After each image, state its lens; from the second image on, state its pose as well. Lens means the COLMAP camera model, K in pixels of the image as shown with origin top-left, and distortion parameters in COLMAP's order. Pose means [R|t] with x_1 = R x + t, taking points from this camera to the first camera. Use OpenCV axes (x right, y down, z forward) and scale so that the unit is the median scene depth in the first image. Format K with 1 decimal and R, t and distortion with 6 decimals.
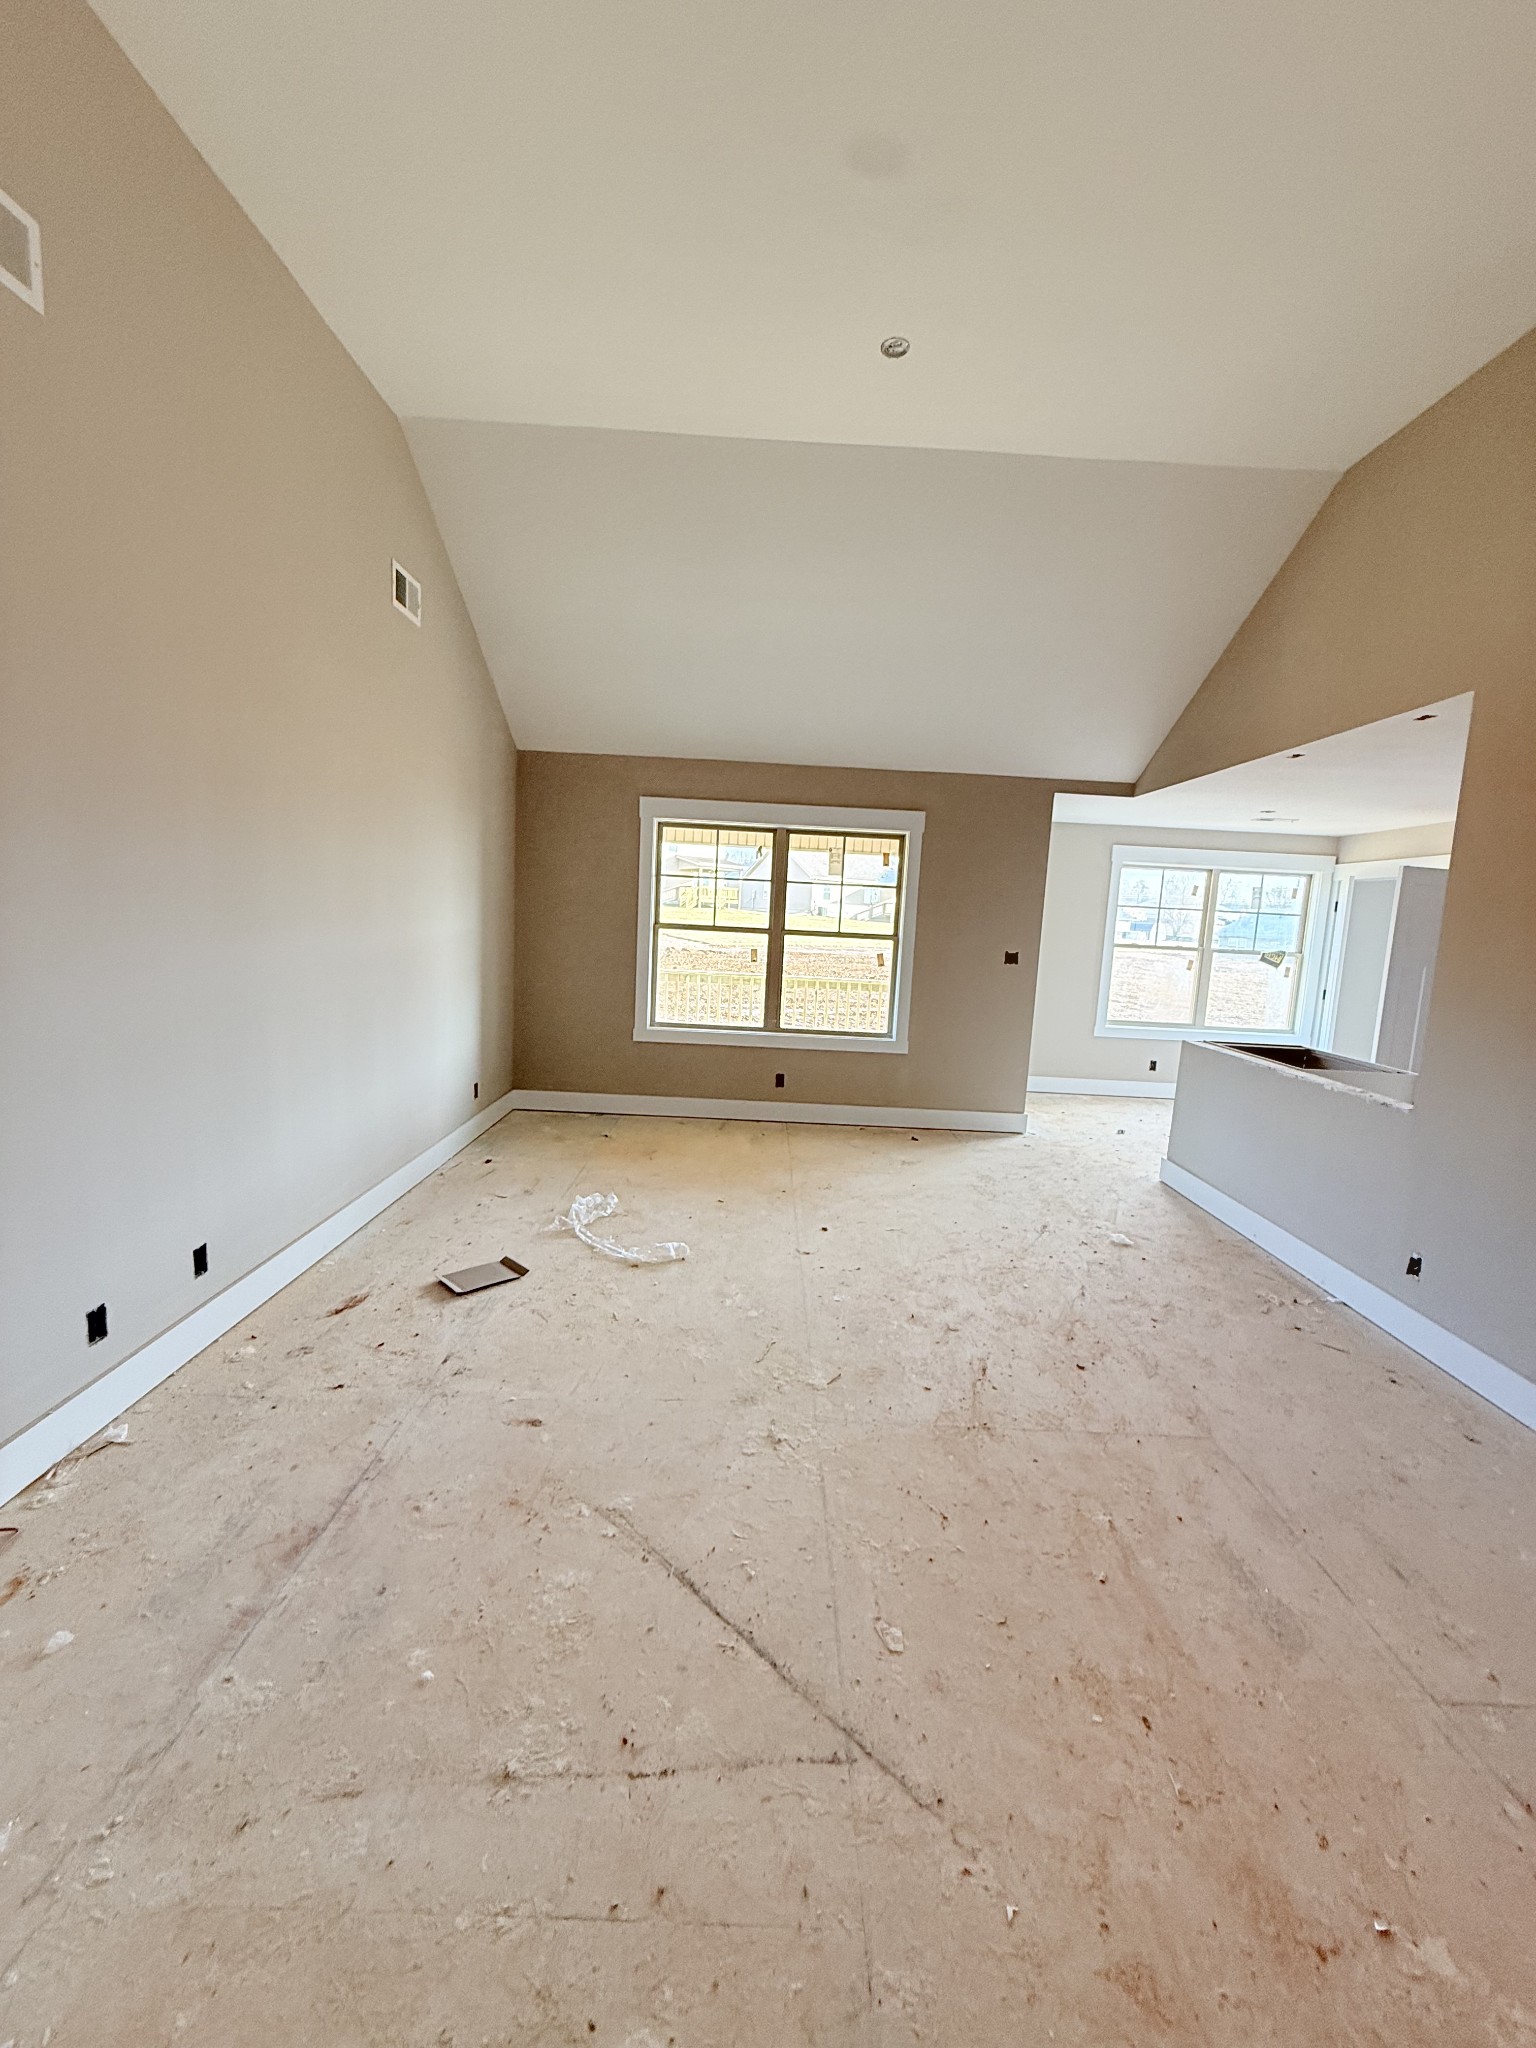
lens RADIAL K [[799.6, 0, 771.0], [0, 799.6, 1002.7], [0, 0, 1]] dist [-0.004136, -0.000468]
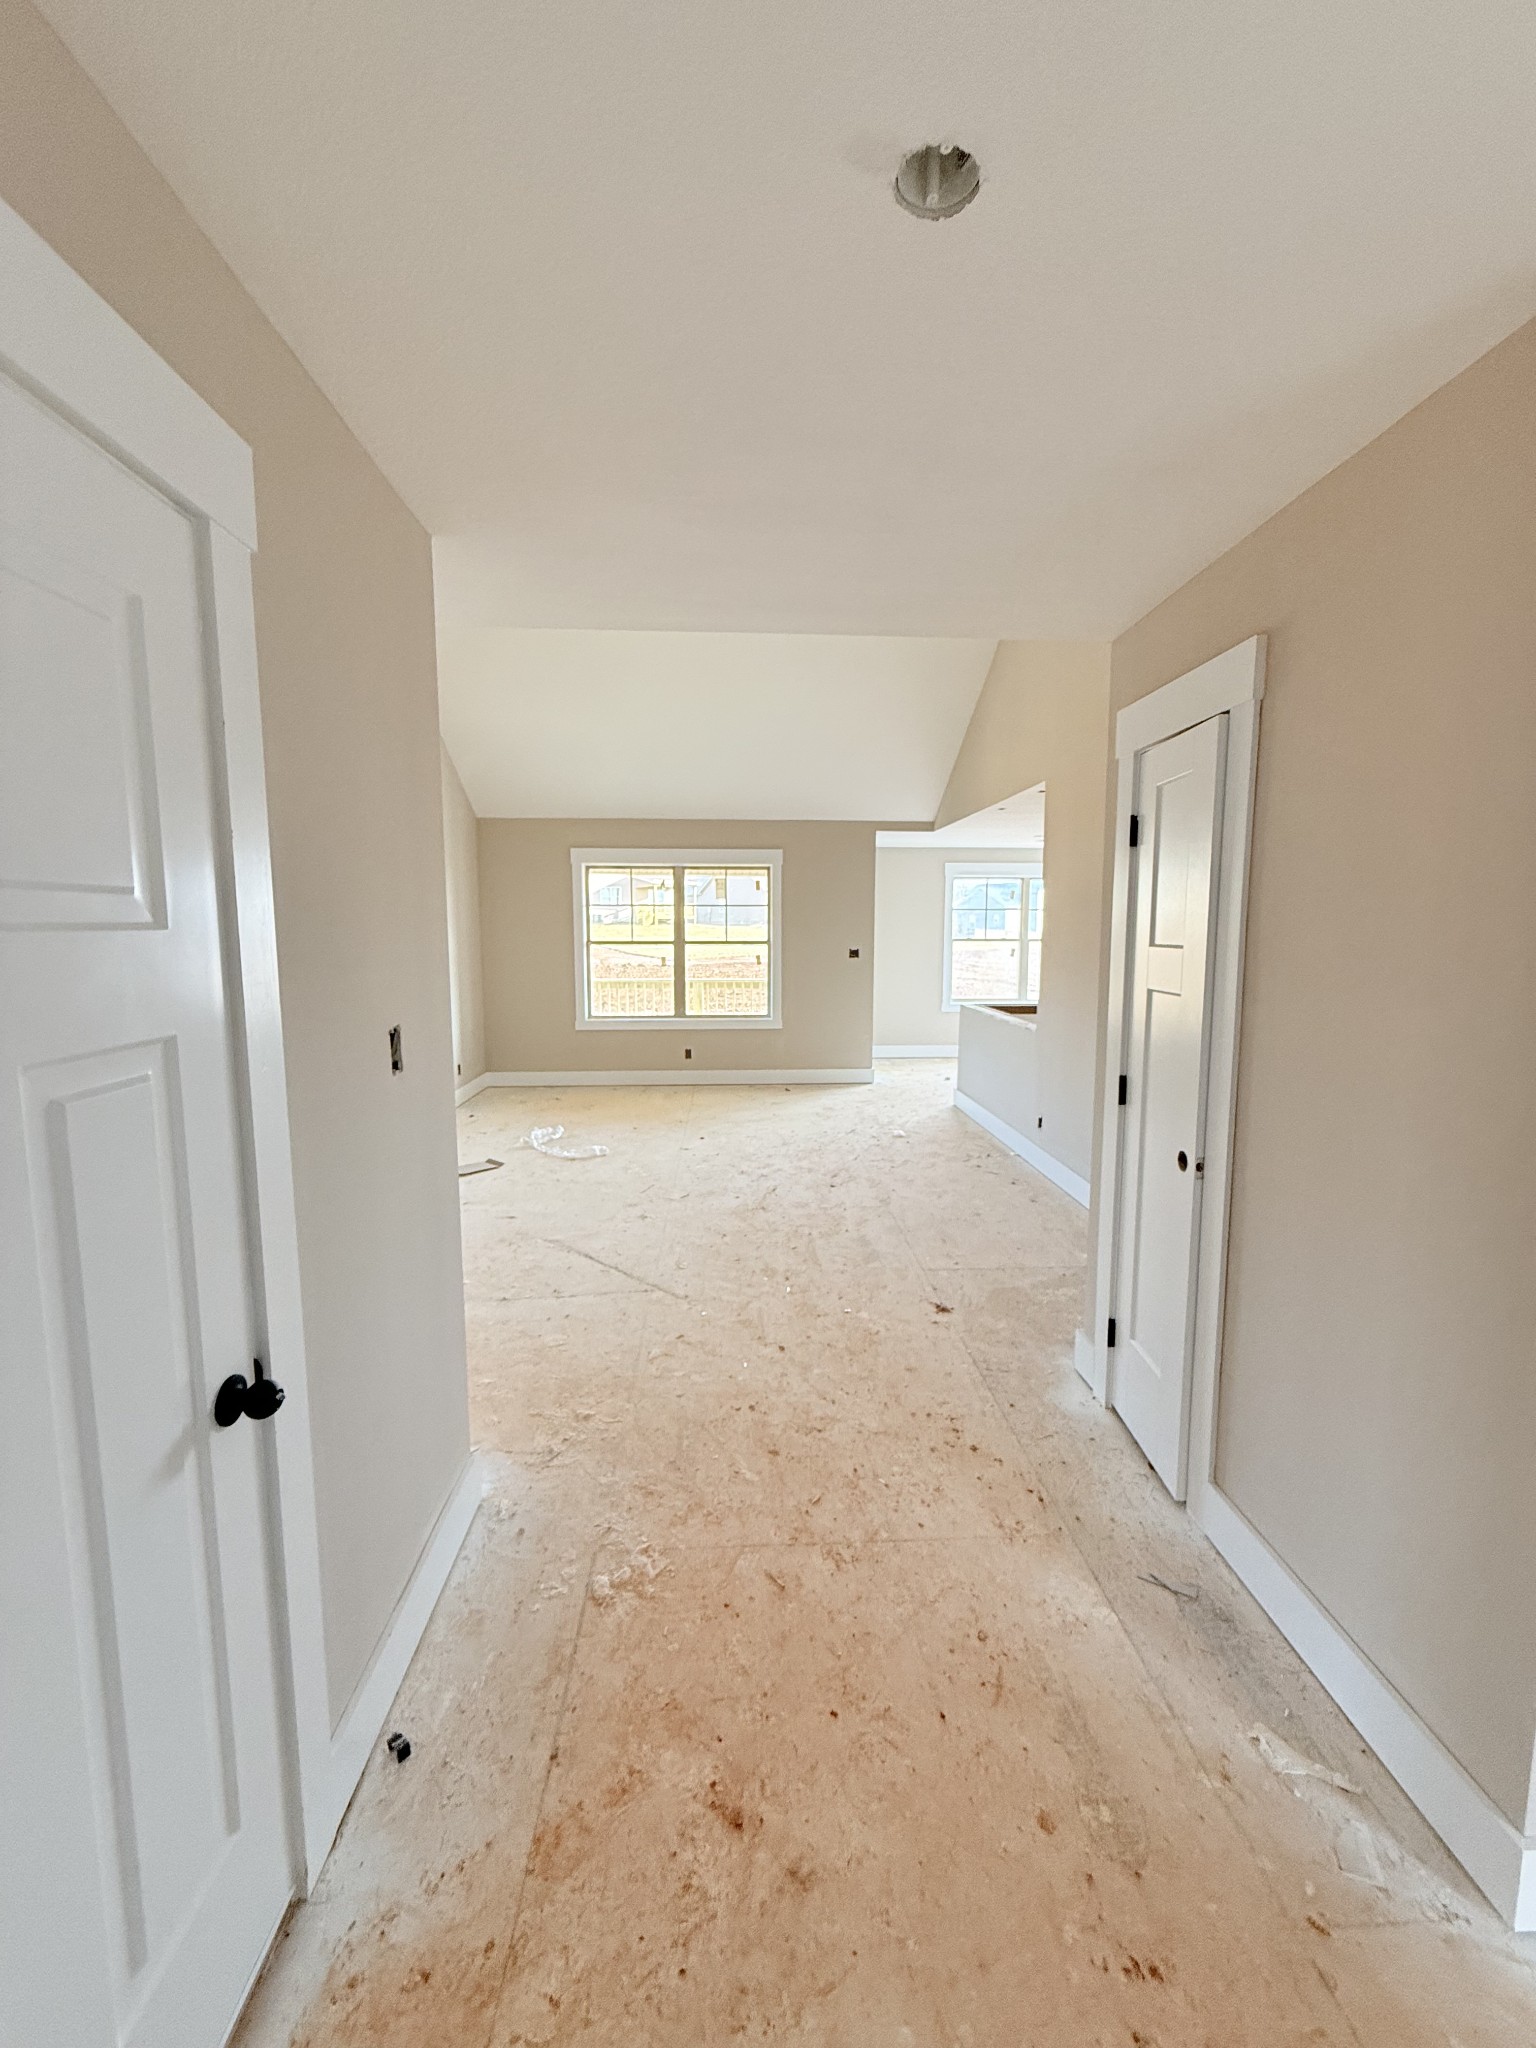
lens RADIAL K [[799.6, 0, 772.9], [0, 799.6, 1007.9], [0, 0, 1]] dist [-0.004136, -0.000468]
pose [[0.997537, -0.054439, 0.044219, 0.101944], [0.054804, 0.998472, -0.007063, 0.039304], [-0.043767, 0.009469, 0.998997, -0.355928]]
